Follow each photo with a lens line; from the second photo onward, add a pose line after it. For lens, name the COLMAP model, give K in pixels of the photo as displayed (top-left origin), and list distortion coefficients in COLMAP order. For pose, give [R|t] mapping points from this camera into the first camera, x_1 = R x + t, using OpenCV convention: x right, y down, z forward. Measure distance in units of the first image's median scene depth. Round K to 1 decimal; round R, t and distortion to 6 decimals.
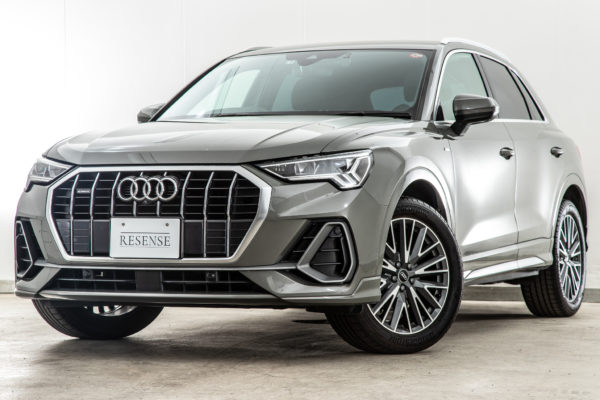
lens RADIAL K [[1611.8, 0, 300.3], [0, 1611.8, 197.7], [0, 0, 1]] dist [0.498861, 0.000000]
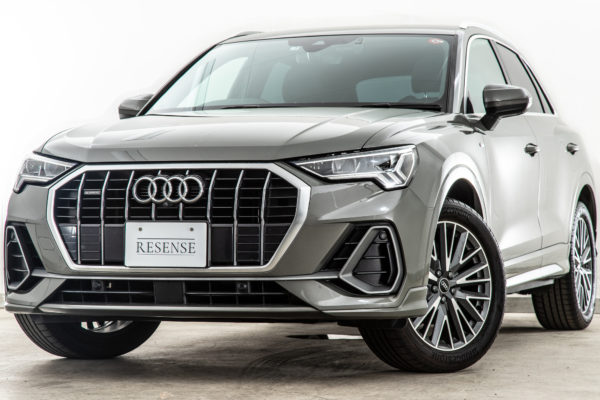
lens RADIAL K [[1762.8, 0, 293.3], [0, 1762.8, 204.6], [0, 0, 1]] dist [0.544882, 0.000000]
pose [[0.997347, -0.002441, 0.072755, -0.093675], [0.002311, 0.999996, 0.001882, 0.001226], [-0.072759, -0.001709, 0.997348, 0.024497]]
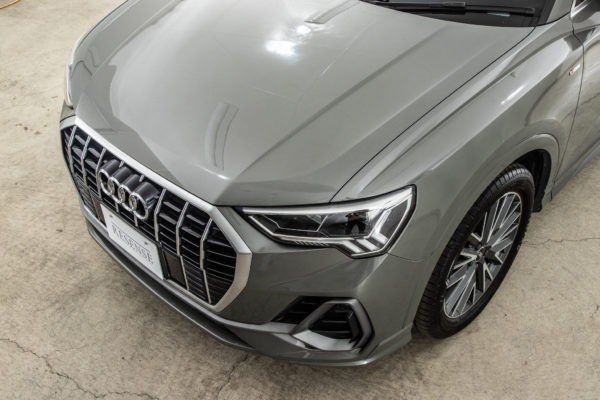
lens RADIAL K [[678.2, 0, 300.3], [0, 678.2, 201.2], [0, 0, 1]] dist [-0.008687, 0.000000]
pose [[0.939855, 0.186961, -0.285863, 0.079408], [0.049737, 0.753076, 0.656051, -0.208149], [0.337932, -0.630811, 0.698484, 0.773457]]
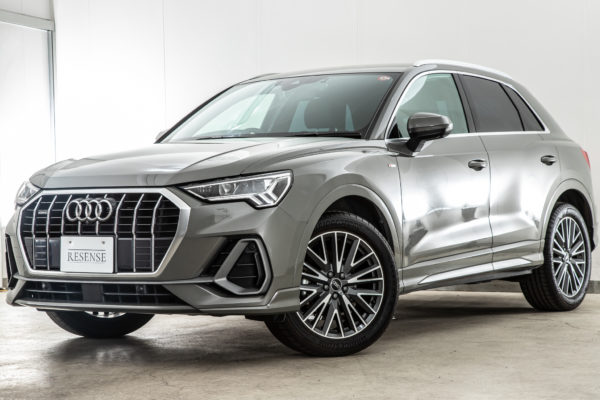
lens RADIAL K [[1310.9, 0, 296.2], [0, 1310.9, 203.7], [0, 0, 1]] dist [0.334908, 0.000000]
pose [[0.982724, -0.015418, -0.184434, 0.205926], [0.018293, 0.999736, 0.013897, -0.019179], [0.184172, -0.017031, 0.982747, 0.132894]]
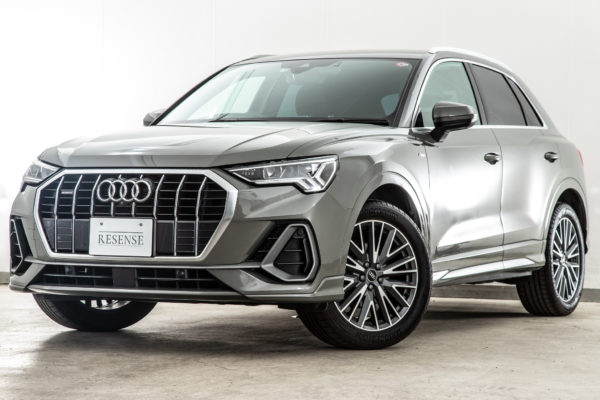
lens RADIAL K [[1575.1, 0, 304.9], [0, 1575.1, 196.7], [0, 0, 1]] dist [0.477883, 0.000000]
pose [[0.997961, 0.009671, -0.063093, 0.086669], [-0.009544, 0.999952, 0.002304, -0.004862], [0.063112, -0.001697, 0.998005, -0.026966]]
